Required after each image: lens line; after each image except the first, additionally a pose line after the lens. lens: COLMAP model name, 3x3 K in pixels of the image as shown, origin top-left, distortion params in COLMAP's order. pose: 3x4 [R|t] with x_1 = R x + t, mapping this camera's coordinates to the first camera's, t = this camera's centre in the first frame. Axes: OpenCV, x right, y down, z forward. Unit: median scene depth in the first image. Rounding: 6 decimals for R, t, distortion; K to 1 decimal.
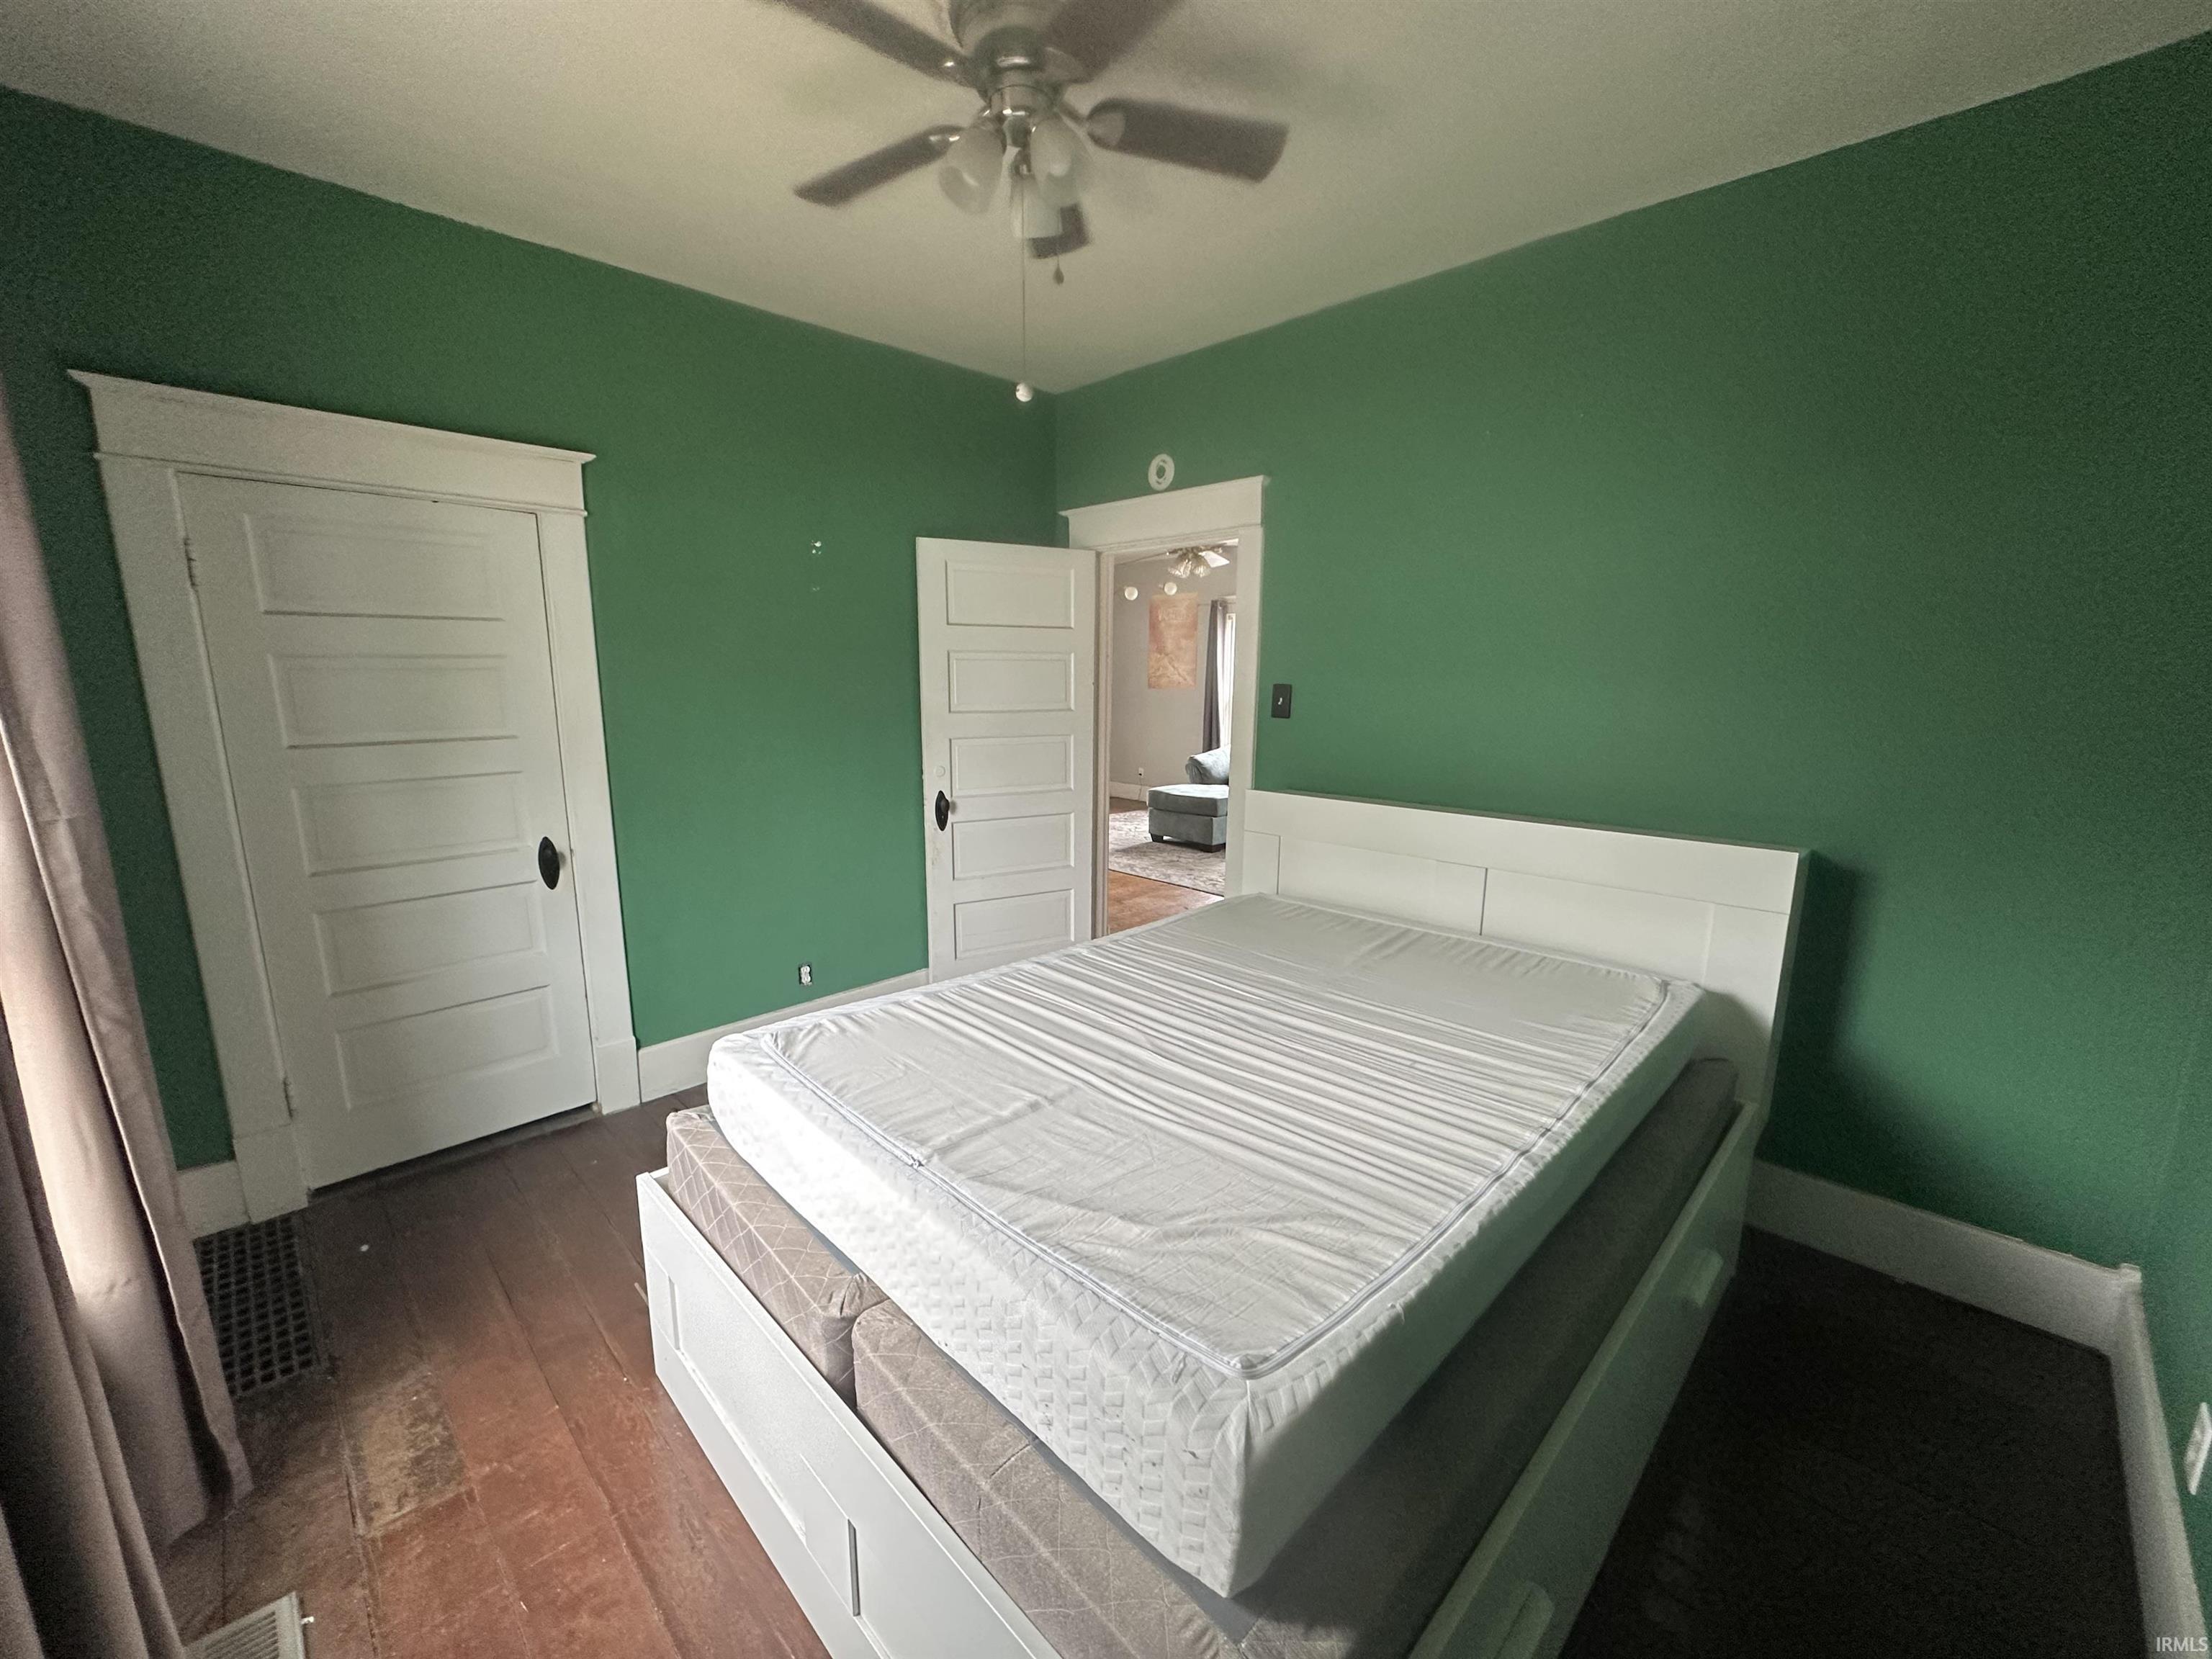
lens RADIAL K [[879.0, 0, 1108.0], [0, 879.0, 830.2], [0, 0, 1]] dist [-0.006338, 0.002320]
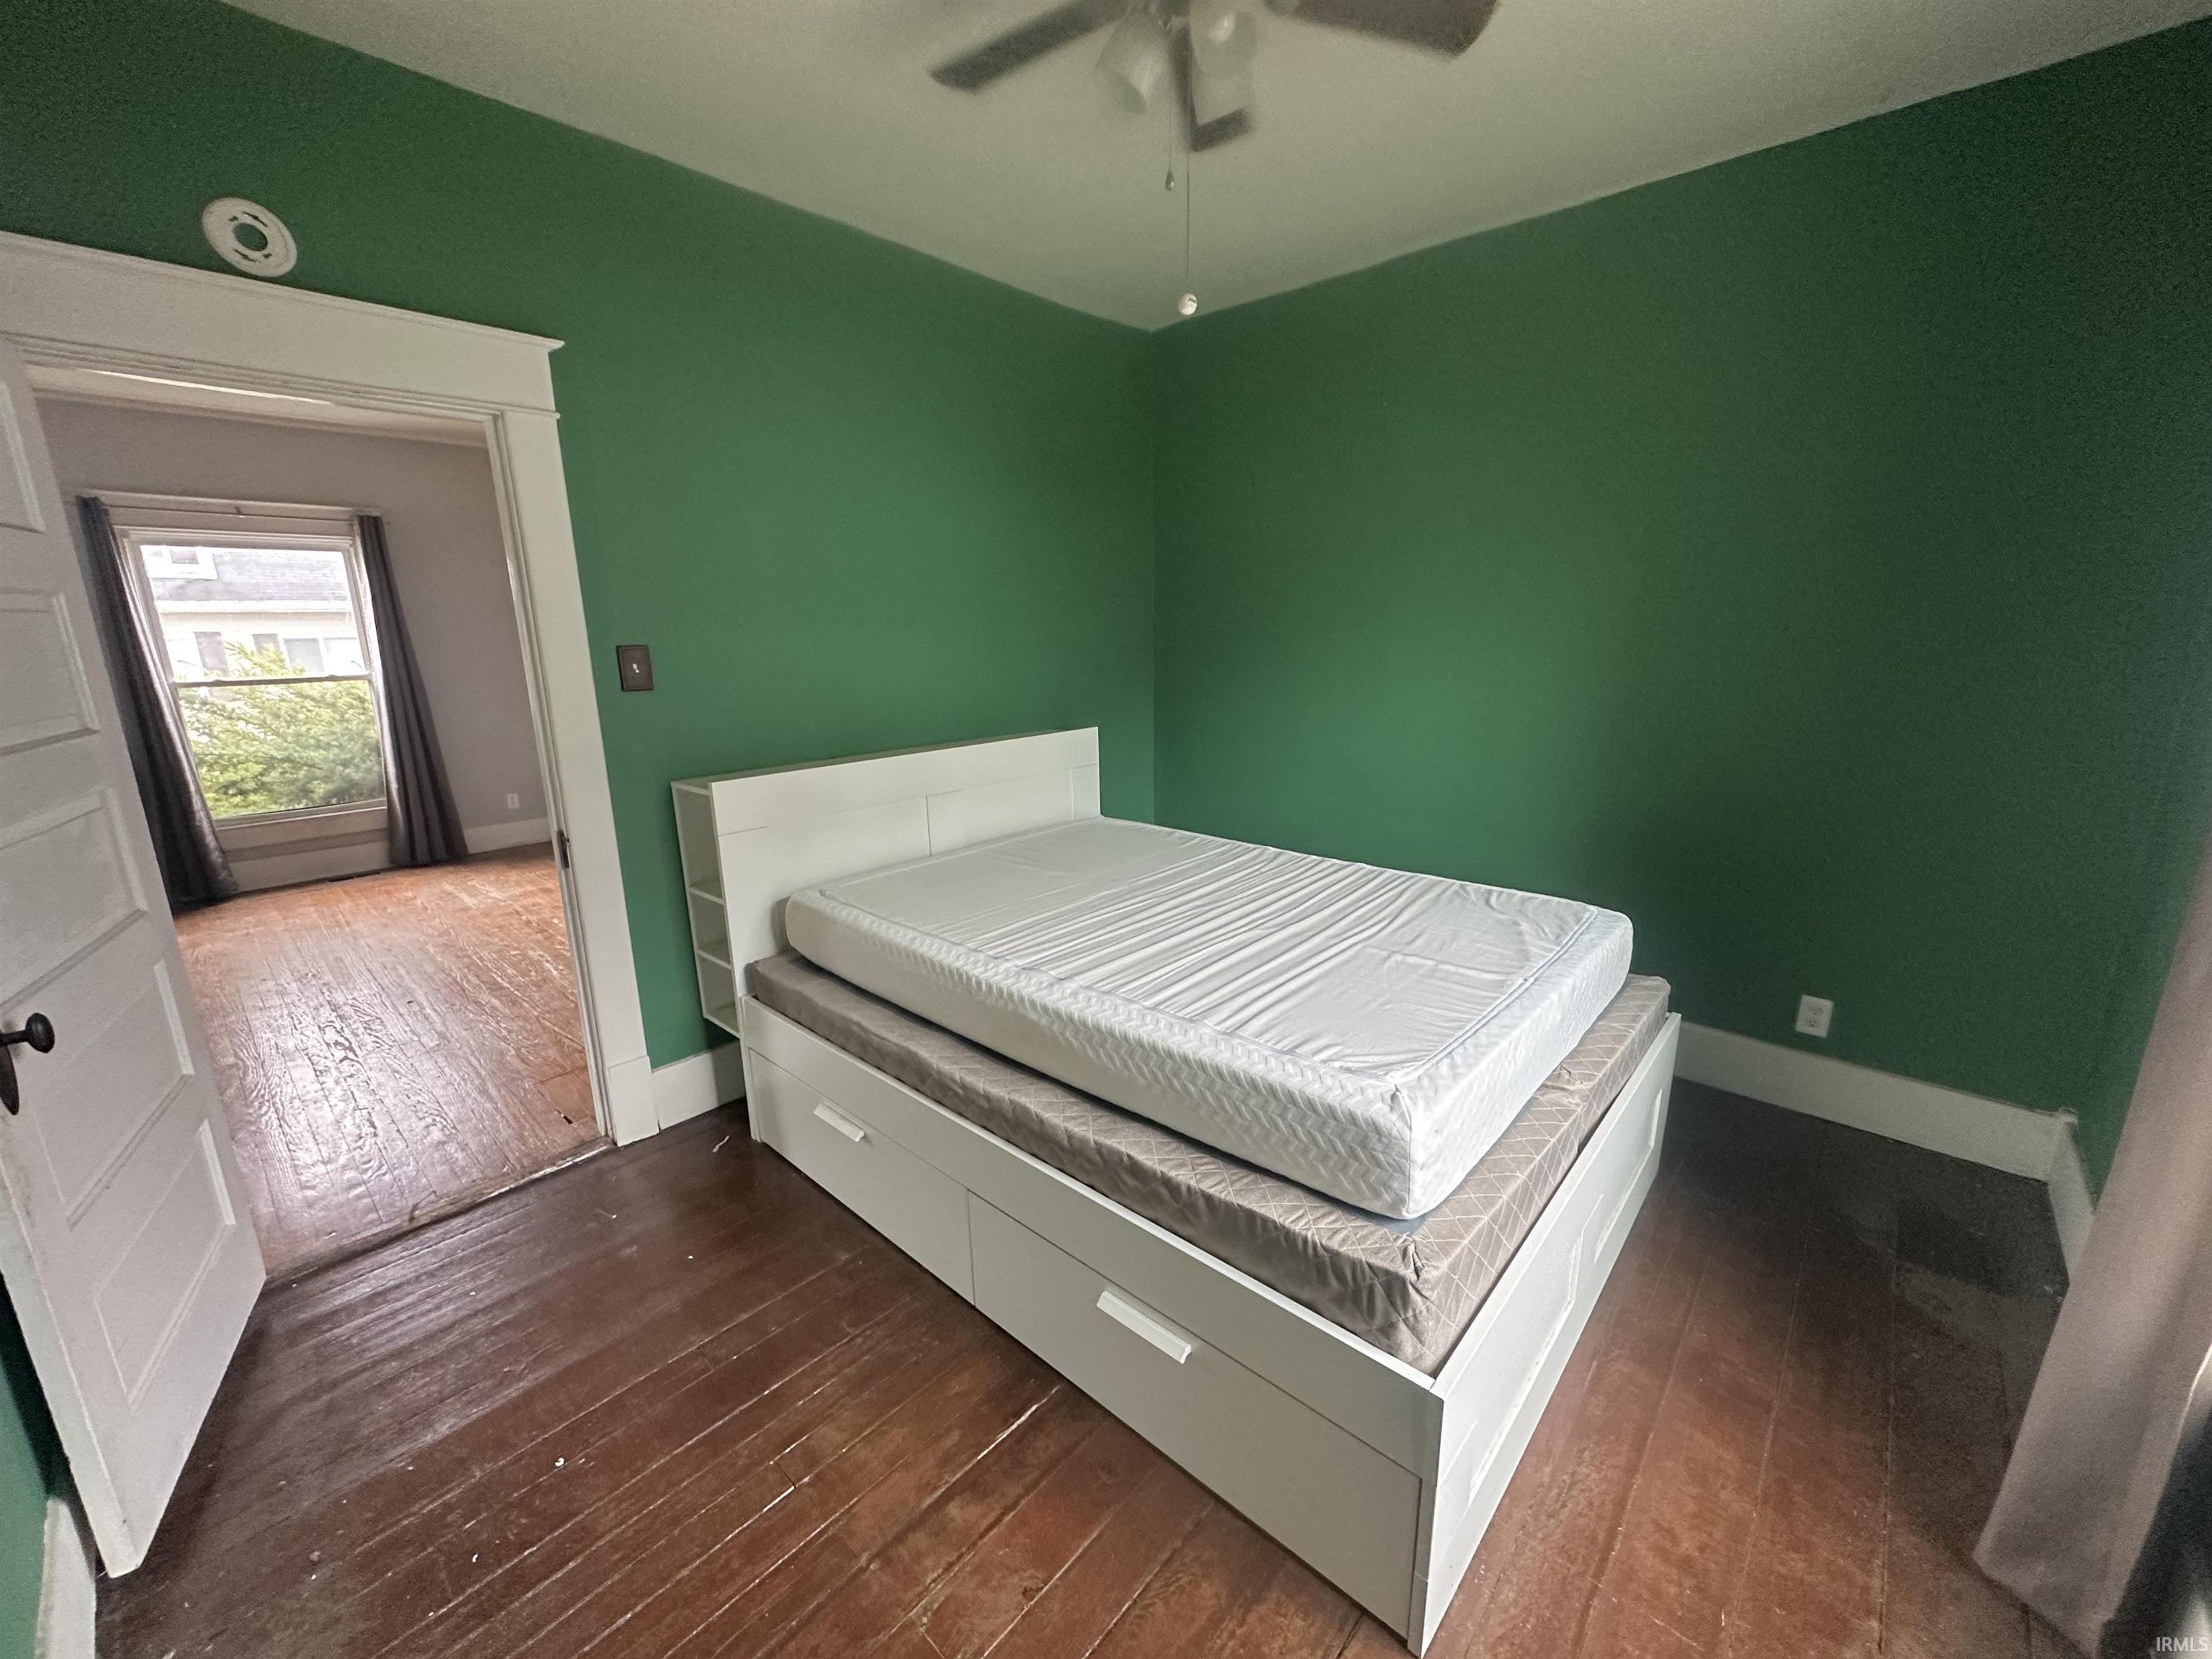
lens RADIAL K [[879.0, 0, 1108.0], [0, 879.0, 830.2], [0, 0, 1]] dist [-0.006338, 0.002320]
pose [[-0.050914, -0.232037, 0.971374, -1.056570], [0.193106, 0.951993, 0.237529, -0.211691], [-0.979856, 0.199671, -0.003662, 1.159336]]
